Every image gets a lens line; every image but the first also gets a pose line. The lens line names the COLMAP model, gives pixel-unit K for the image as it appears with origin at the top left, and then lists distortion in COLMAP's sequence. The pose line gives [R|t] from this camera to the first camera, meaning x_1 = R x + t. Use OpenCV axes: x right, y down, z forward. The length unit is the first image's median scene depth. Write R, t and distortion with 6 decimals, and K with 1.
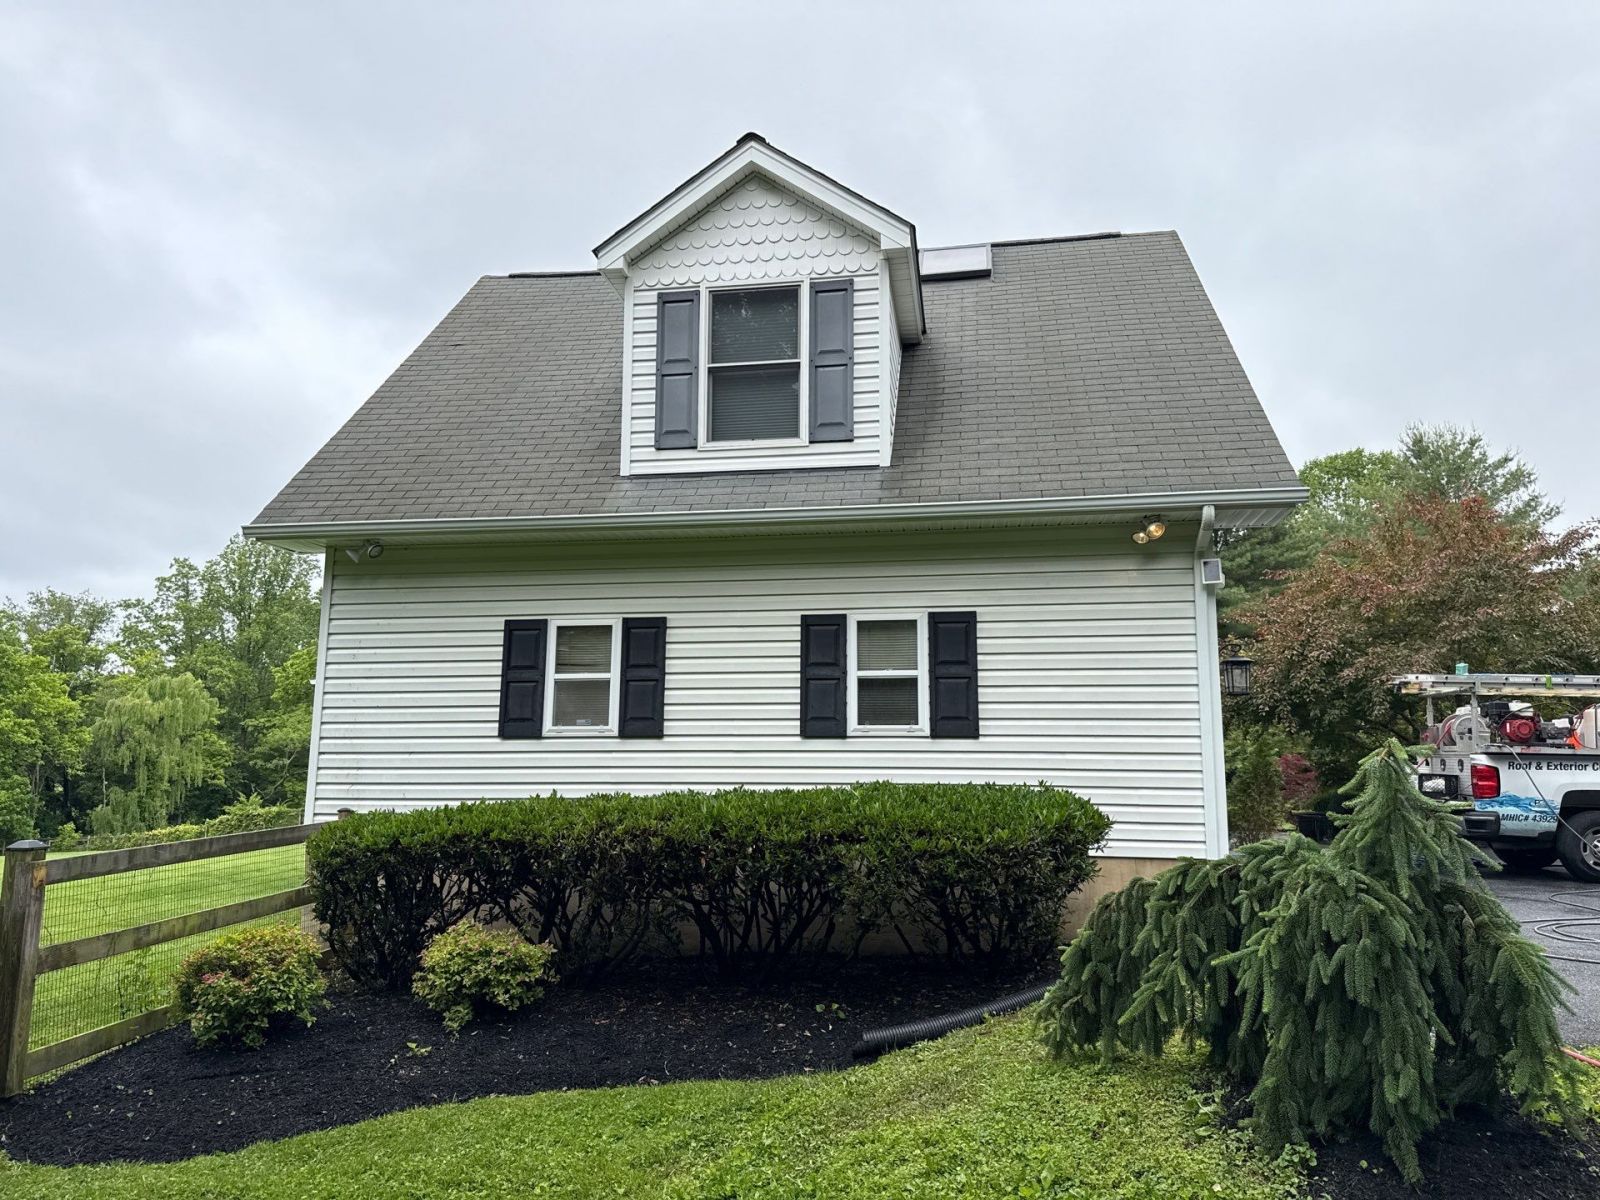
lens RADIAL K [[1194.1, 0, 800.0], [0, 1194.1, 600.0], [0, 0, 1]] dist [0.085209, -0.112185]
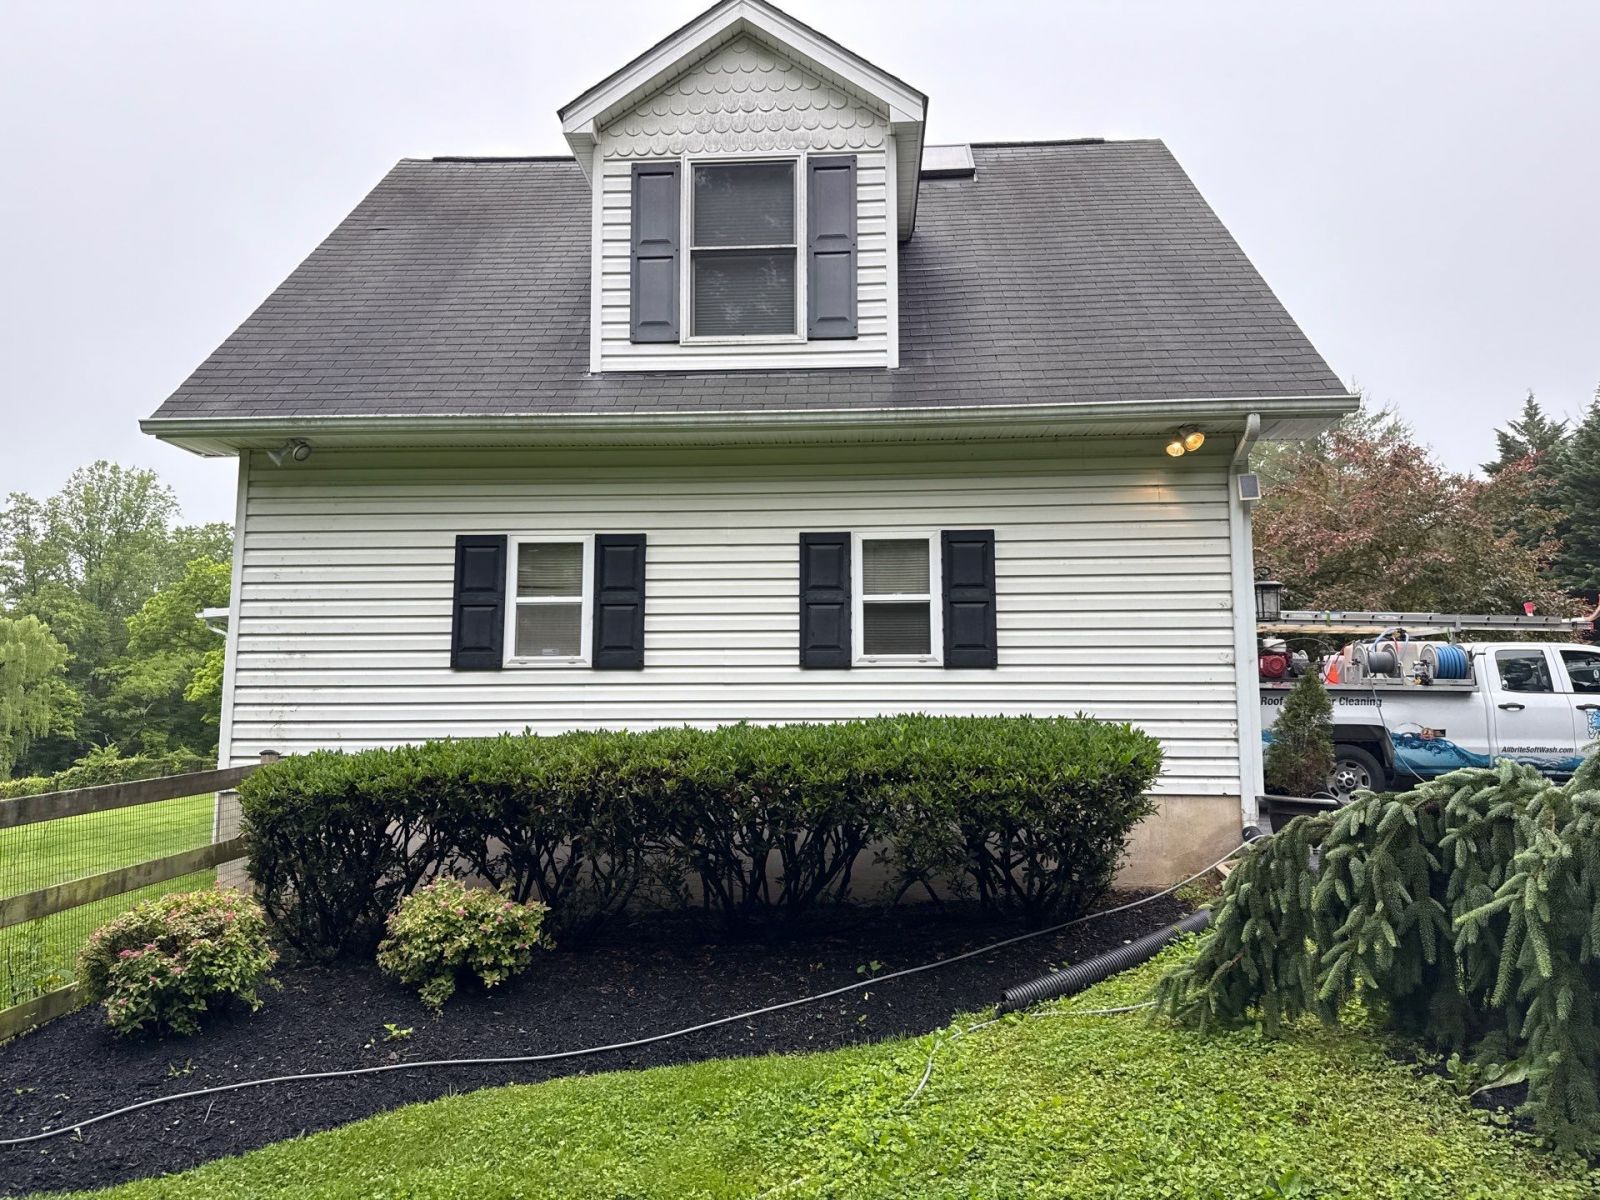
lens RADIAL K [[1186.0, 0, 800.0], [0, 1186.0, 600.0], [0, 0, 1]] dist [0.059516, -0.056359]
pose [[0.994371, 0.005233, 0.105824, -0.091461], [-0.009586, 0.999127, 0.040666, 0.026584], [-0.105518, -0.041451, 0.993553, 0.114669]]
